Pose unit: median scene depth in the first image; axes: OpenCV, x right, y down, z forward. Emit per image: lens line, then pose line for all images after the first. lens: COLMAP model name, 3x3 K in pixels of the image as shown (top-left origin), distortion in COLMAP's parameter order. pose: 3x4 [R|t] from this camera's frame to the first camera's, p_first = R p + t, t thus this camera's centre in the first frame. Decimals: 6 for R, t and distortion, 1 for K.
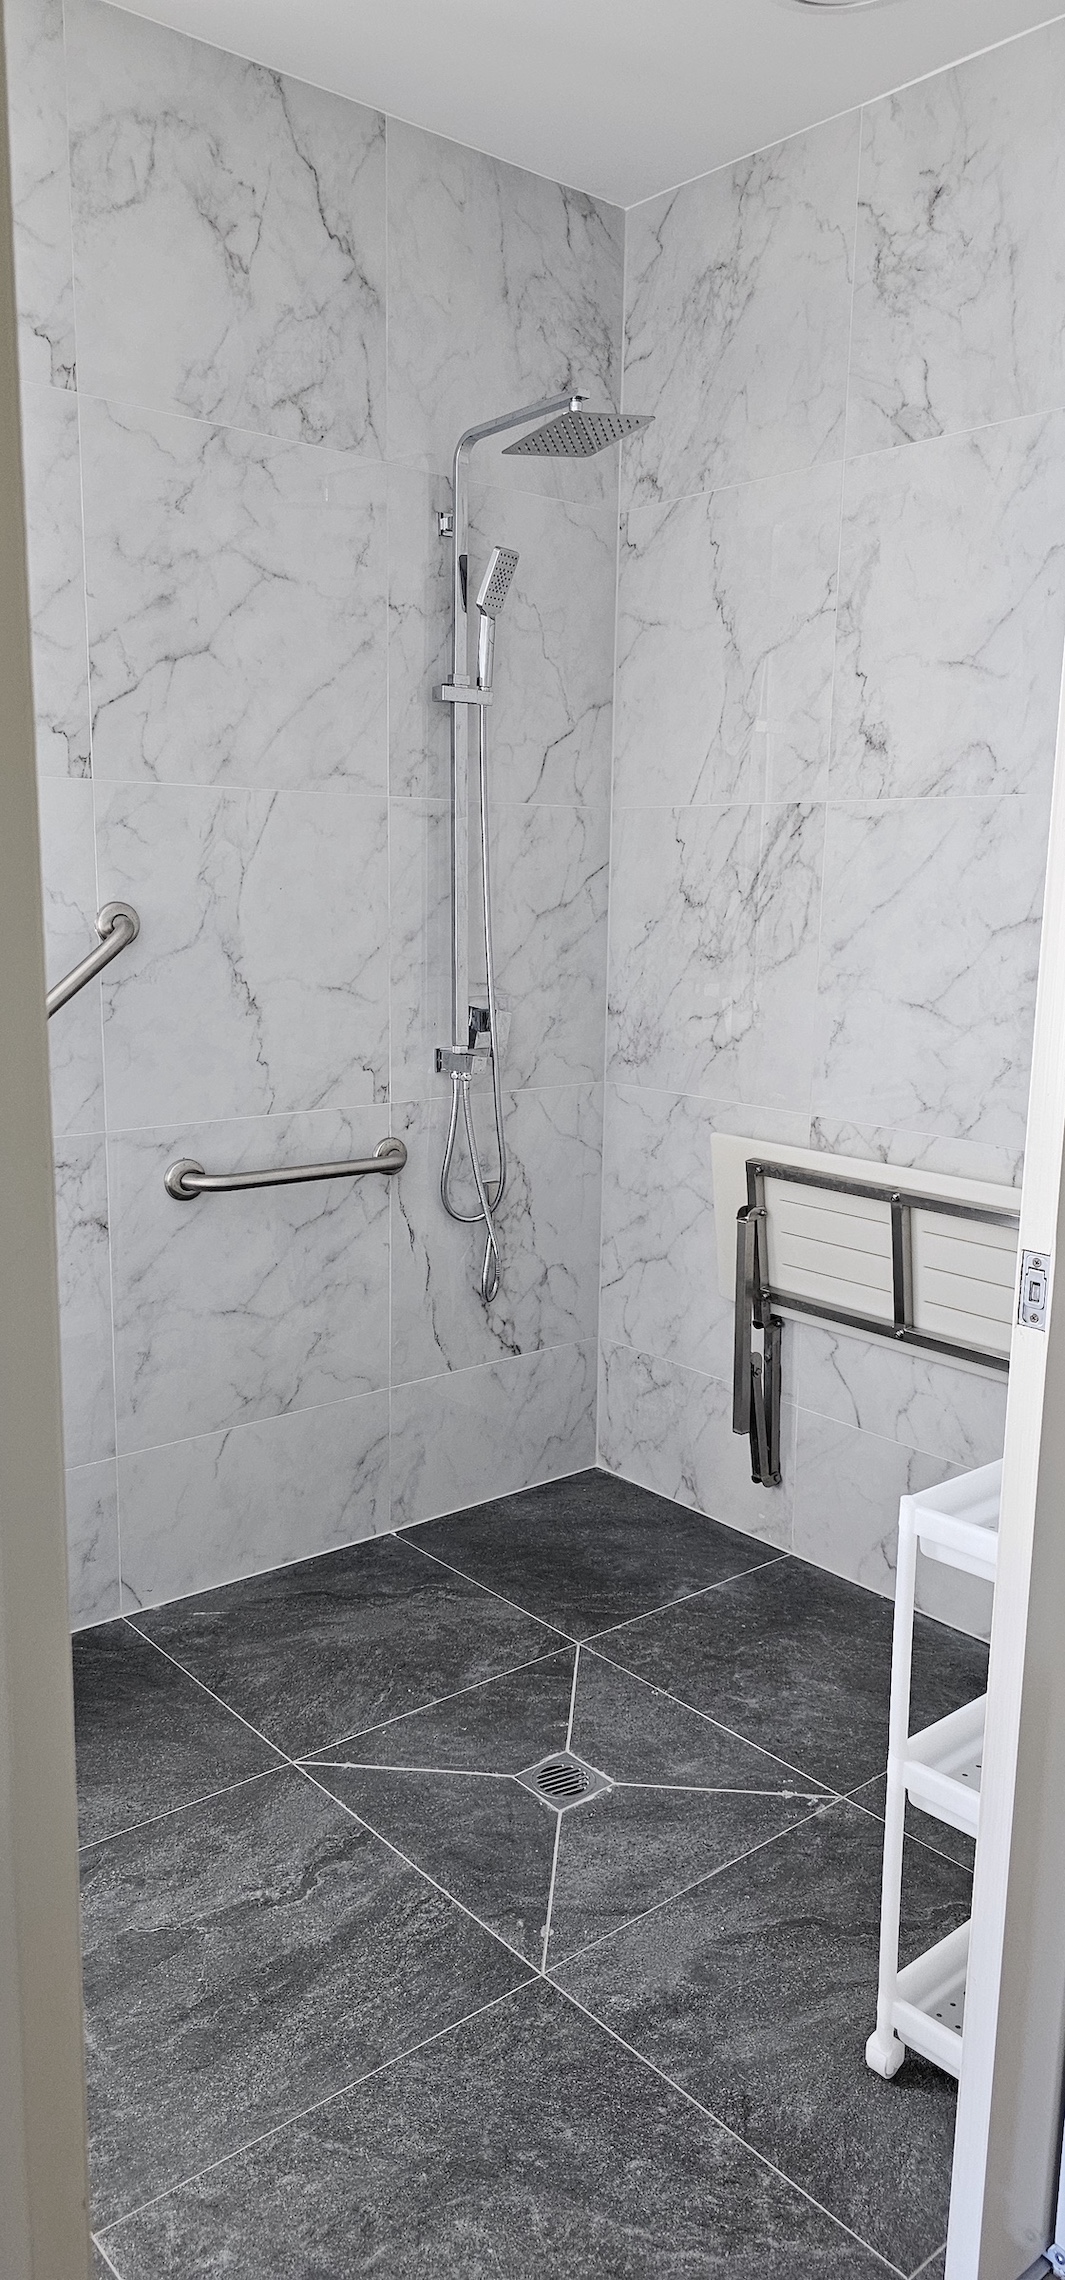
lens RADIAL K [[1558.8, 0, 546.5], [0, 1558.8, 1133.2], [0, 0, 1]] dist [0.044566, -0.031586]
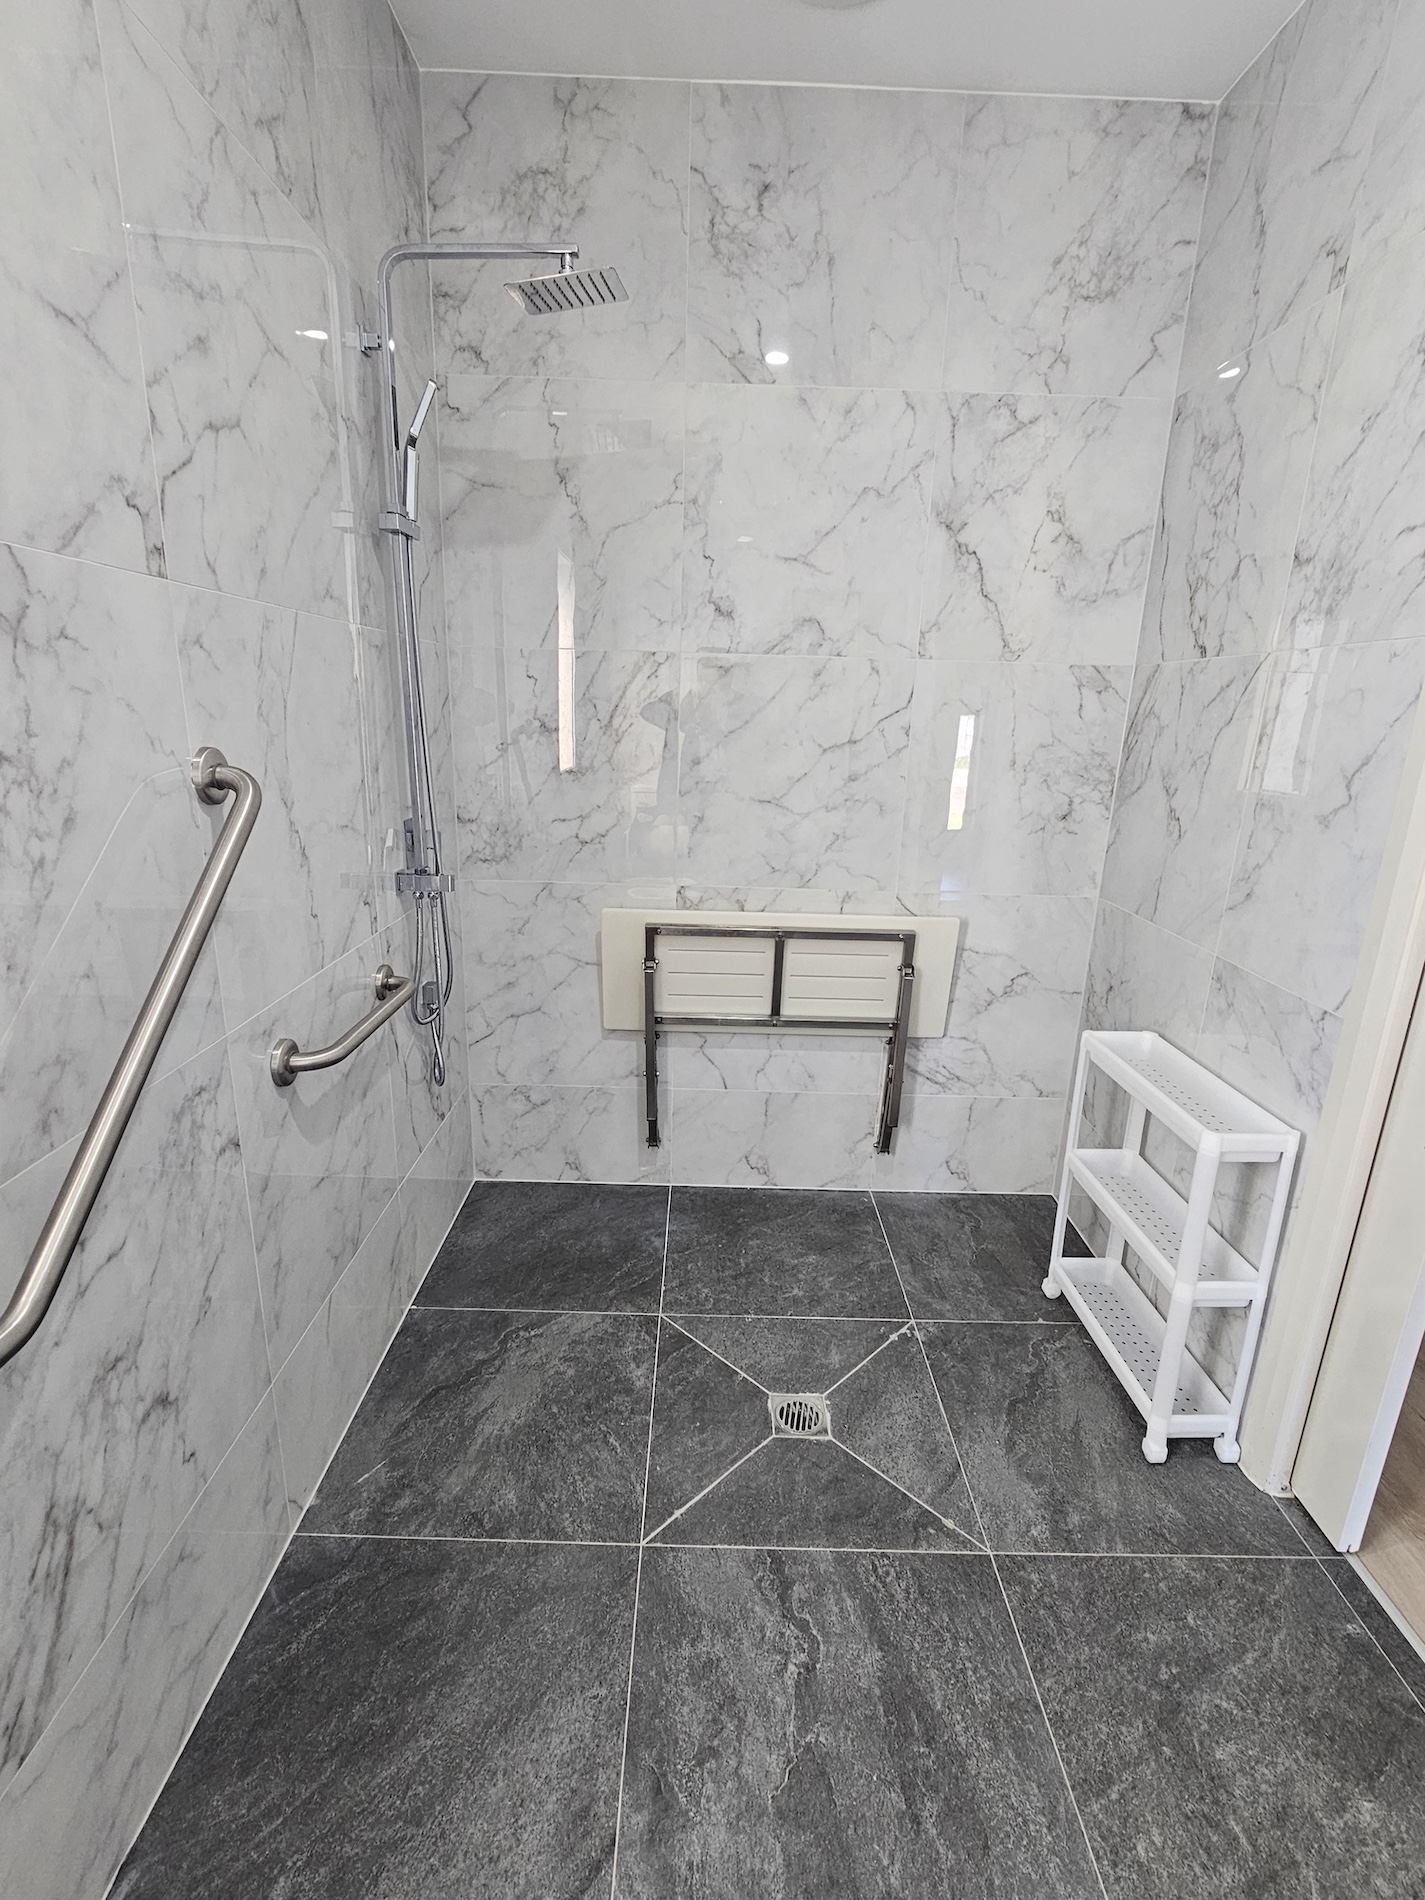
lens RADIAL K [[892.0, 0, 705.3], [0, 892.0, 954.6], [0, 0, 1]] dist [-0.002802, 0.003358]
pose [[0.646537, -0.201919, 0.735675, -0.444631], [0.110007, 0.978934, 0.172008, -0.092164], [-0.754909, -0.030280, 0.655130, 0.498835]]
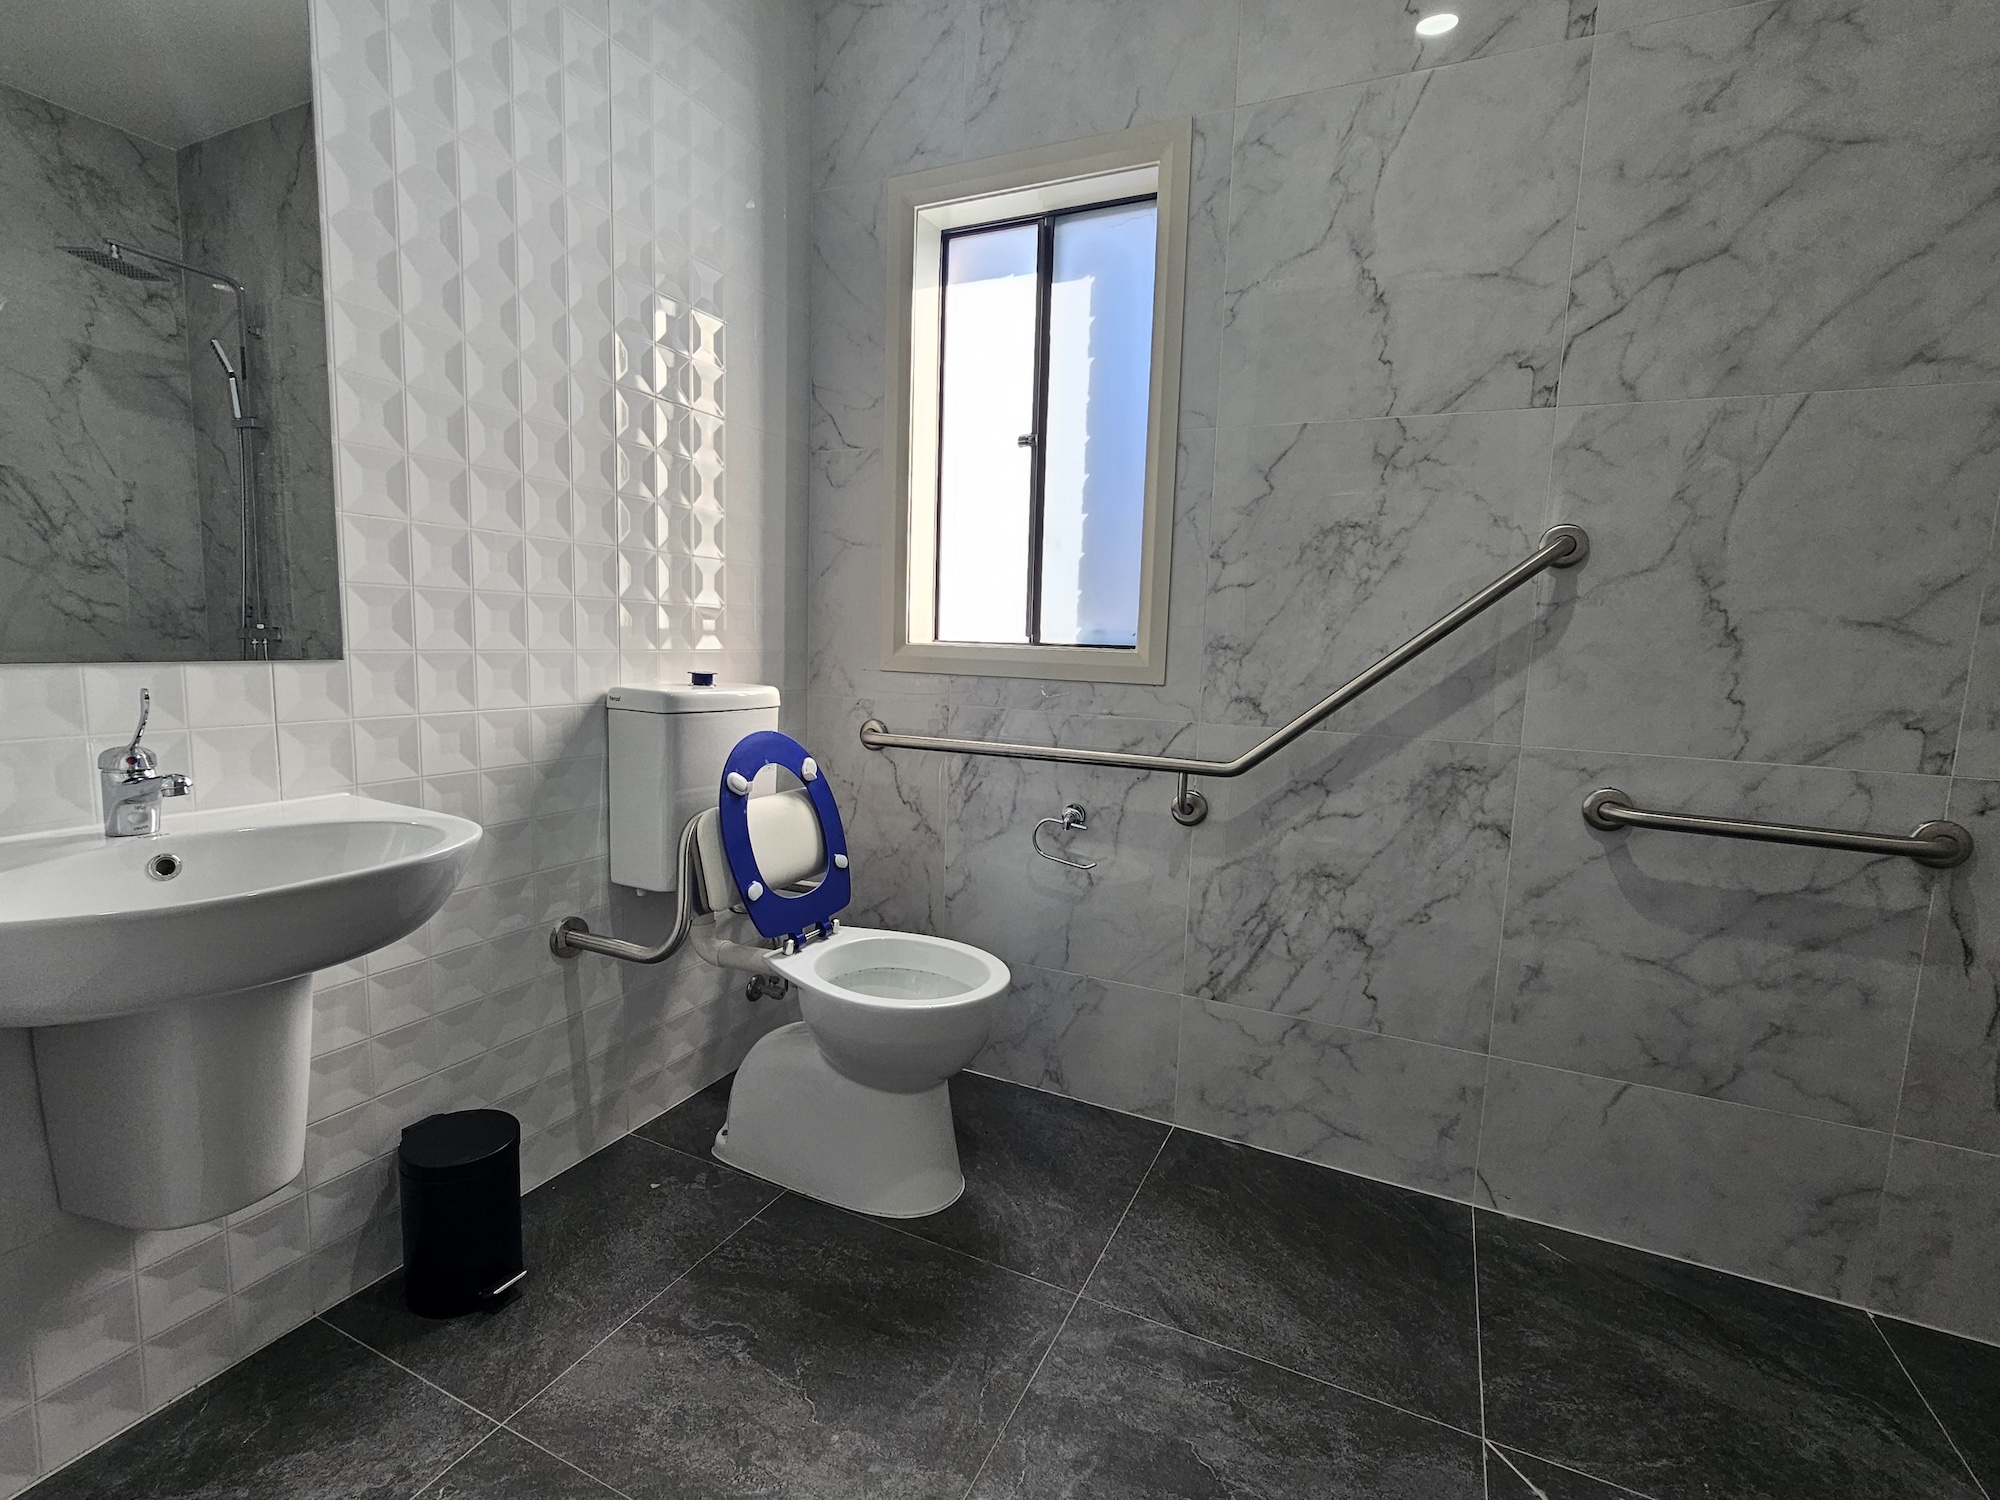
lens RADIAL K [[938.9, 0, 1003.3], [0, 938.9, 751.0], [0, 0, 1]] dist [-0.002802, 0.003358]
pose [[0.413136, 0.110109, -0.903988, 0.142182], [-0.185061, 0.982102, 0.035048, 0.044048], [0.891667, 0.152814, 0.426119, 0.412824]]
